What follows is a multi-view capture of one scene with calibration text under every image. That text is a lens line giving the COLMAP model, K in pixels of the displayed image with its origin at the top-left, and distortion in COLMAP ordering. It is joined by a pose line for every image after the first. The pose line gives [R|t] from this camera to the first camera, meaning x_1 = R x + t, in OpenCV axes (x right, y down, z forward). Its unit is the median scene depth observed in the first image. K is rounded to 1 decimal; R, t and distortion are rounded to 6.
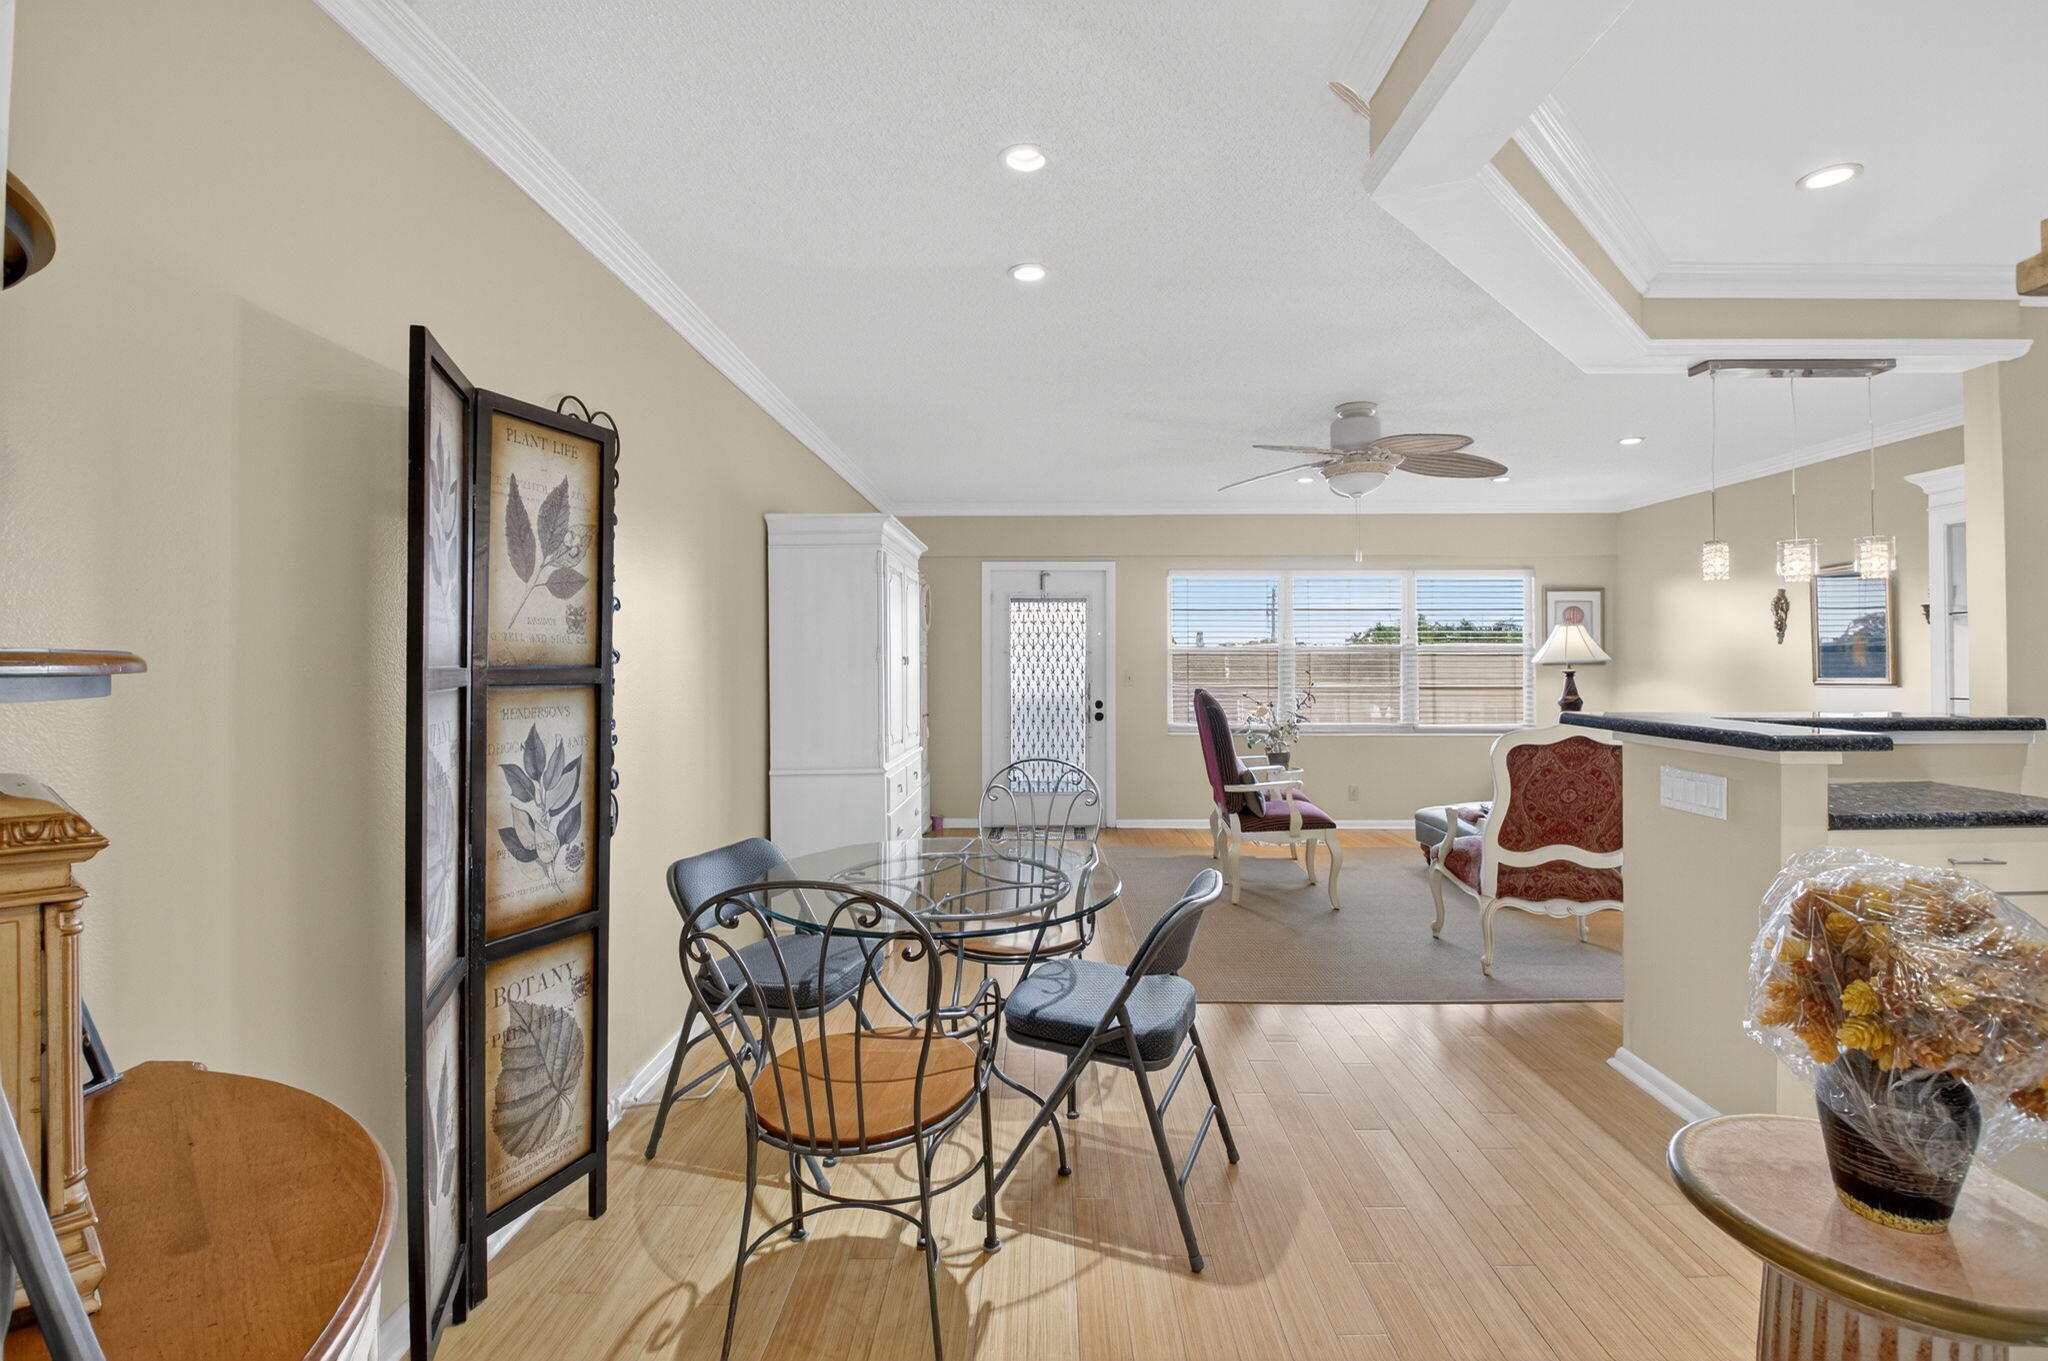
lens RADIAL K [[913.2, 0, 1049.2], [0, 913.2, 645.1], [0, 0, 1]] dist [-0.012794, -0.008813]
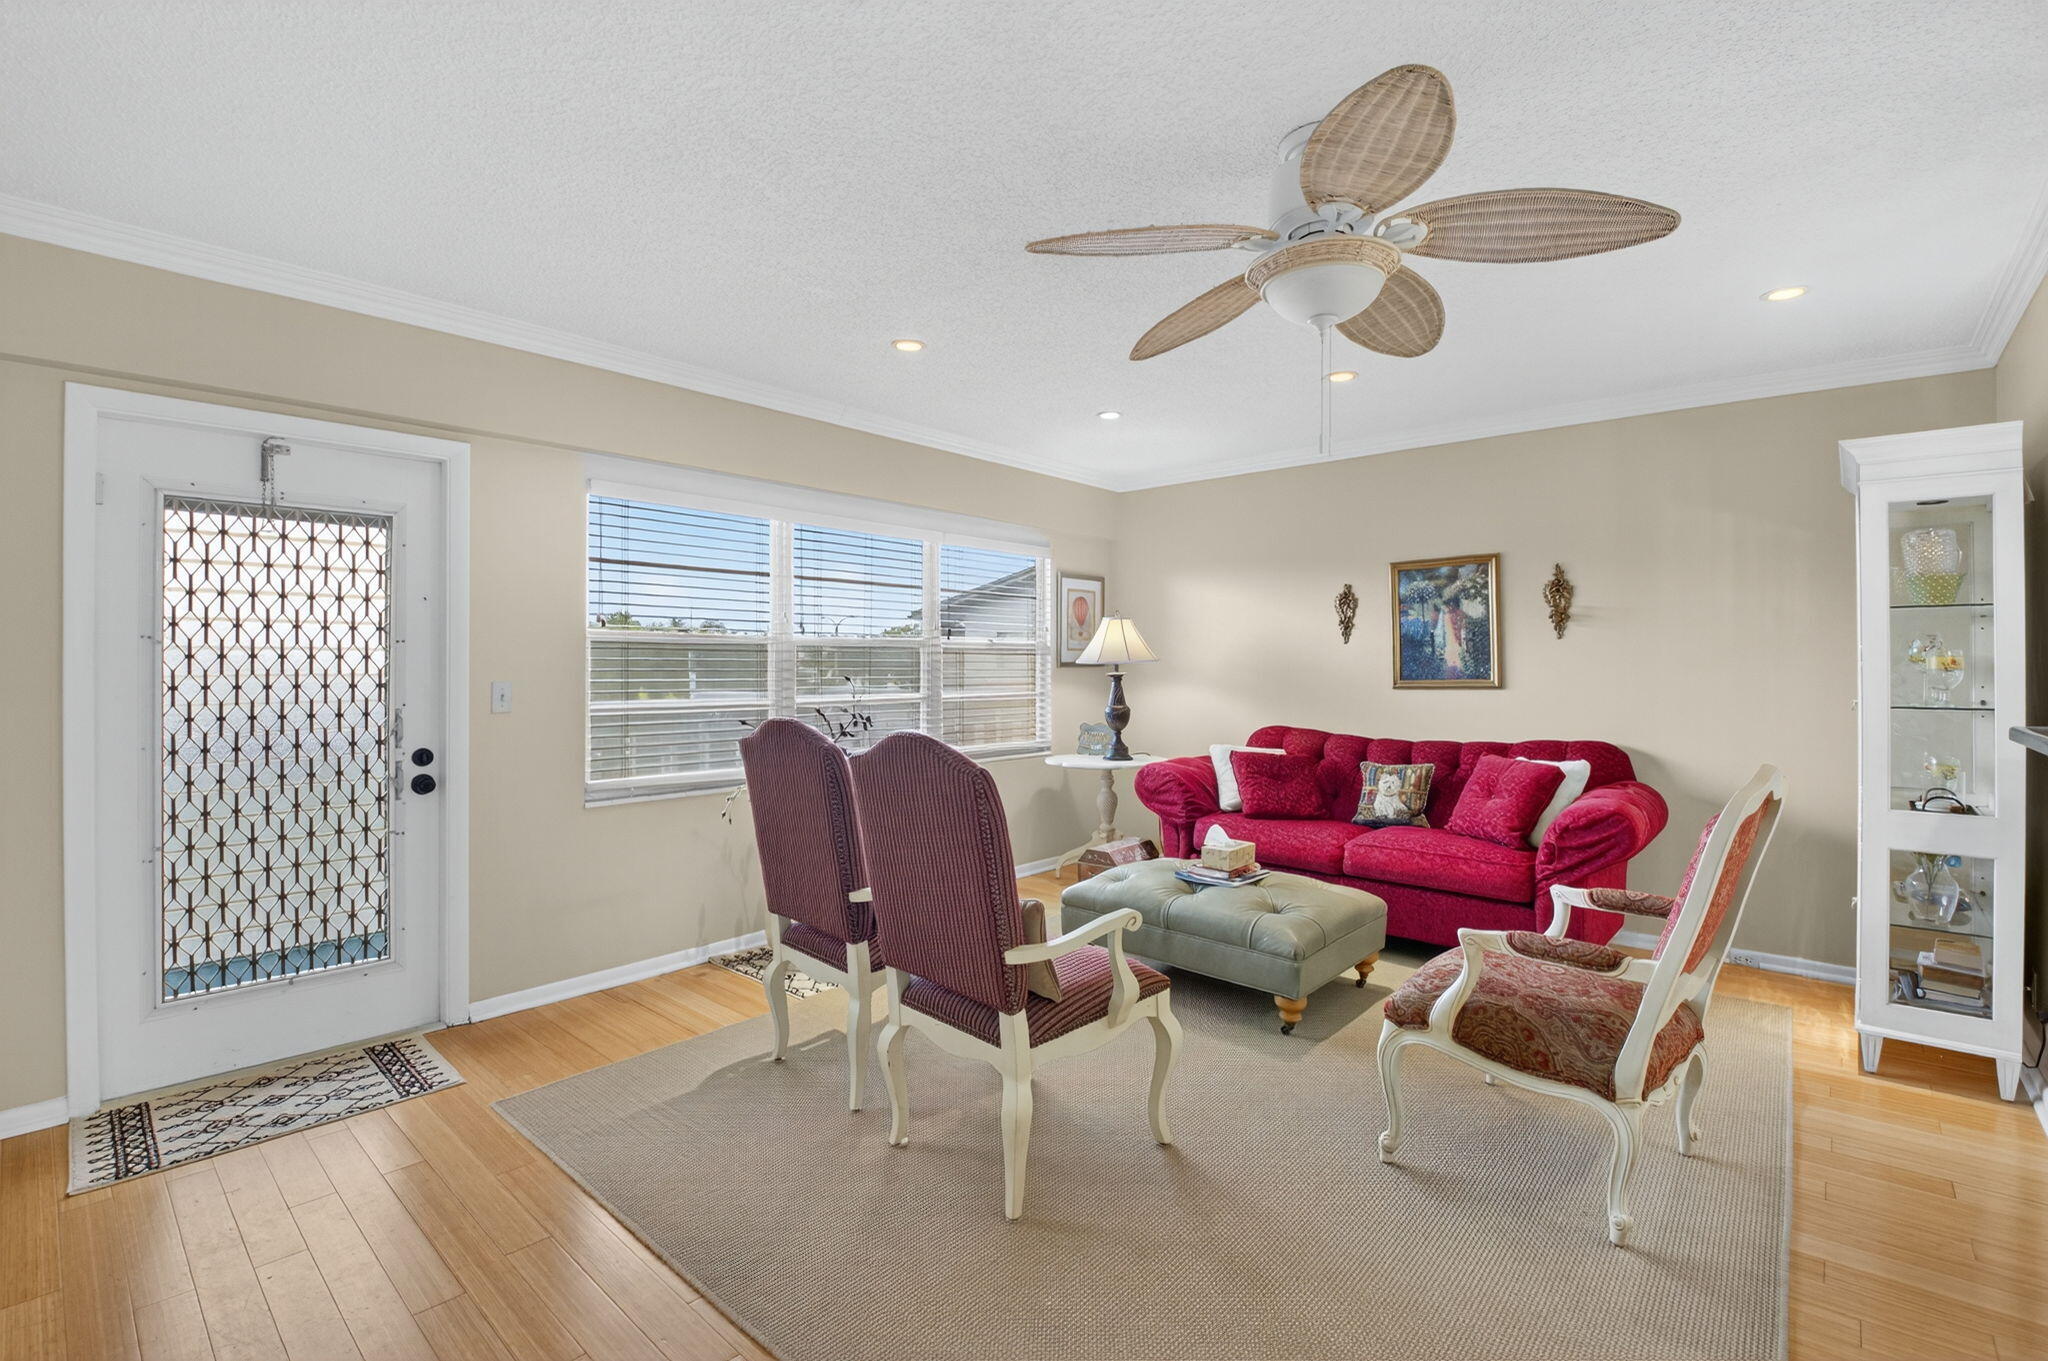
lens RADIAL K [[913.2, 0, 1012.0], [0, 913.2, 659.1], [0, 0, 1]] dist [-0.012794, -0.008813]
pose [[0.676526, 0.003873, 0.736409, -0.084483], [-0.013870, 0.999876, 0.007484, 0.009897], [-0.736288, -0.015277, 0.676495, 0.522660]]
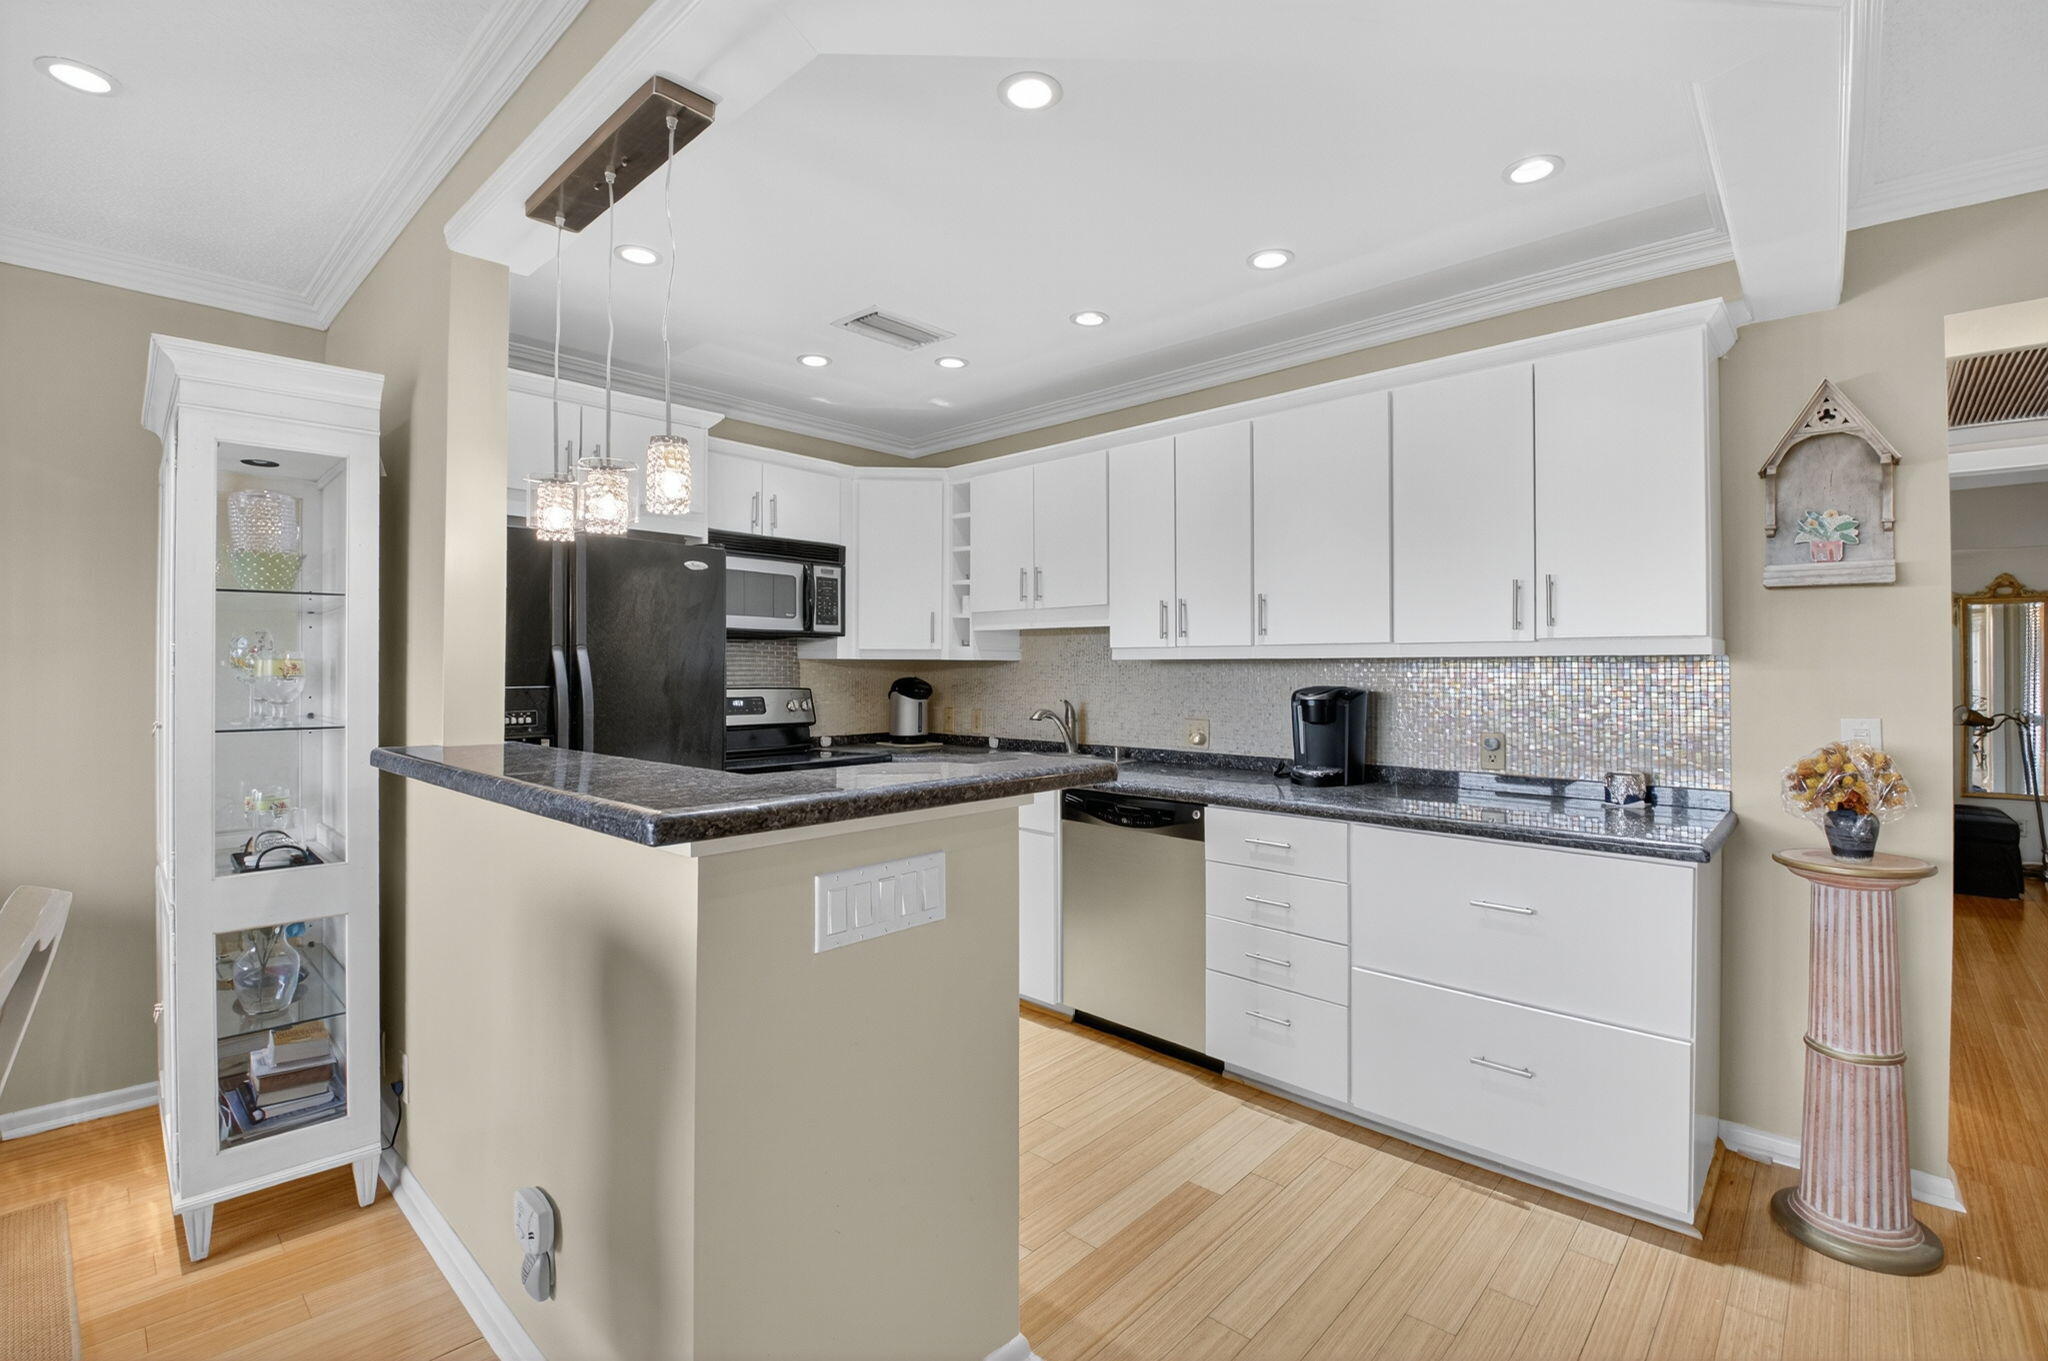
lens RADIAL K [[913.2, 0, 1042.4], [0, 913.2, 658.6], [0, 0, 1]] dist [-0.012794, -0.008813]
pose [[-0.733881, 0.007013, 0.679241, 0.097790], [-0.012757, 0.999628, -0.024104, 0.009542], [-0.679158, -0.026355, -0.733519, 0.534367]]
